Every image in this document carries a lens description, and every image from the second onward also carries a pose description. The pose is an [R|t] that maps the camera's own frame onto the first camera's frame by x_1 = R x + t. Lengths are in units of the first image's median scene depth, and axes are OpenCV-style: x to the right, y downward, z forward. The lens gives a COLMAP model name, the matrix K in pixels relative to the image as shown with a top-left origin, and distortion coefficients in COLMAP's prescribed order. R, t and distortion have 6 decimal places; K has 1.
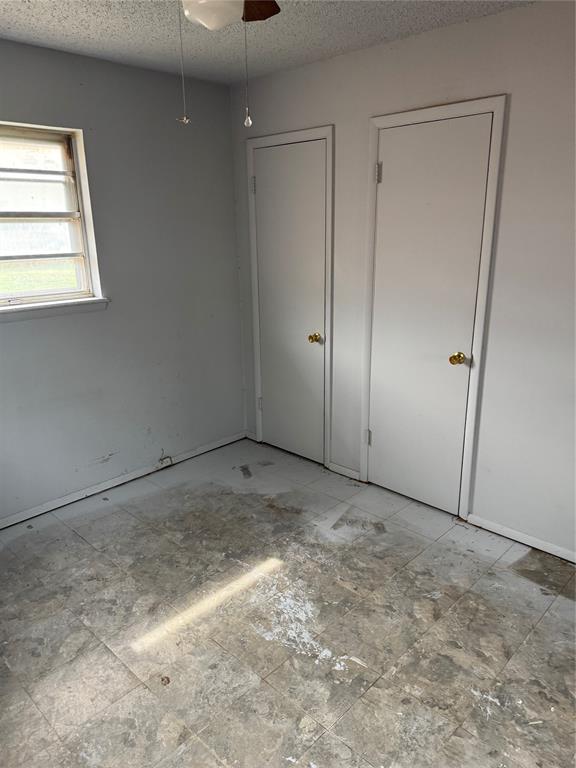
lens RADIAL K [[546.4, 0, 291.9], [0, 546.4, 388.9], [0, 0, 1]] dist [0.049950, -0.050229]
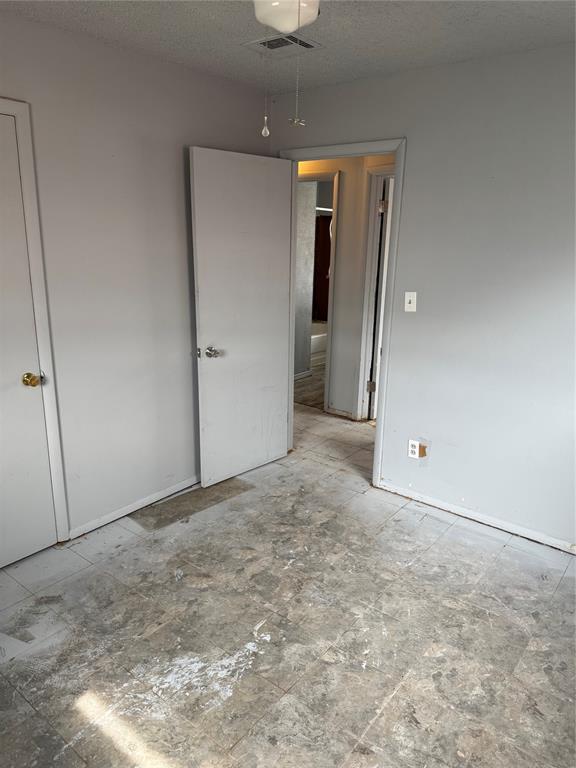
lens RADIAL K [[546.4, 0, 291.9], [0, 546.4, 388.9], [0, 0, 1]] dist [0.049950, -0.050229]
pose [[-0.099660, -0.265702, 0.958890, -0.744074], [0.273690, 0.919196, 0.283149, -0.218027], [-0.956641, 0.290657, -0.018887, 0.737861]]
